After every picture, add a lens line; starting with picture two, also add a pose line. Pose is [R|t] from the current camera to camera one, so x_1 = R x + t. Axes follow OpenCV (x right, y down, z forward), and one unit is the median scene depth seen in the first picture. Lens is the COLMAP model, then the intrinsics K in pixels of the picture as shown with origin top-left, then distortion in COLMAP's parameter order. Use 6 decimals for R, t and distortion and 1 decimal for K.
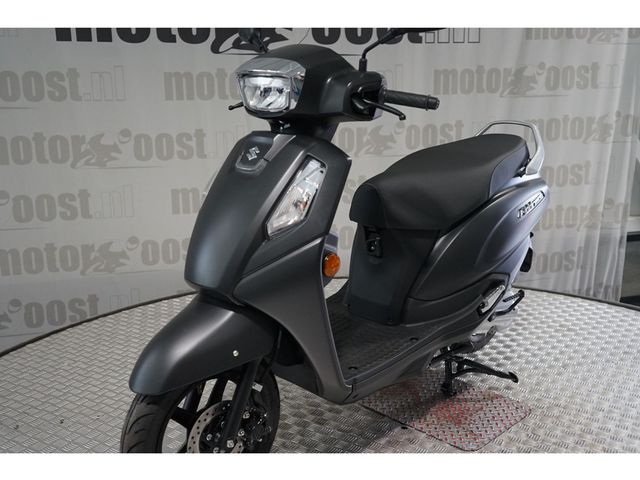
lens RADIAL K [[679.5, 0, 325.6], [0, 679.5, 240.9], [0, 0, 1]] dist [0.015730, 0.000000]
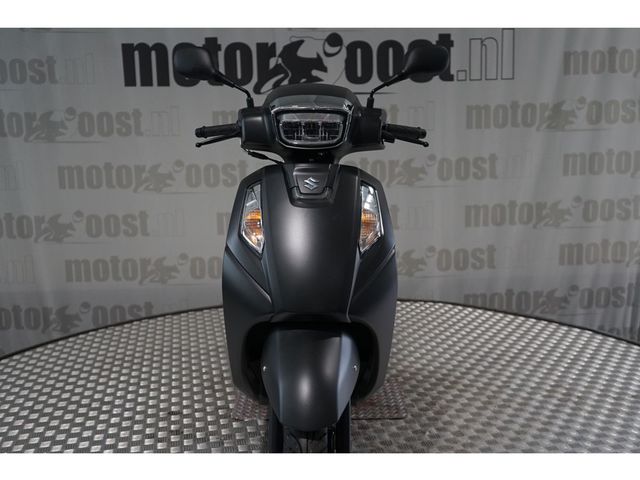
lens RADIAL K [[679.5, 0, 320.1], [0, 679.5, 239.0], [0, 0, 1]] dist [0.015730, 0.000000]
pose [[0.973082, 0.031191, -0.228341, 0.203270], [-0.043631, 0.997814, -0.049637, 0.016450], [0.226293, 0.058264, 0.972315, -0.062550]]
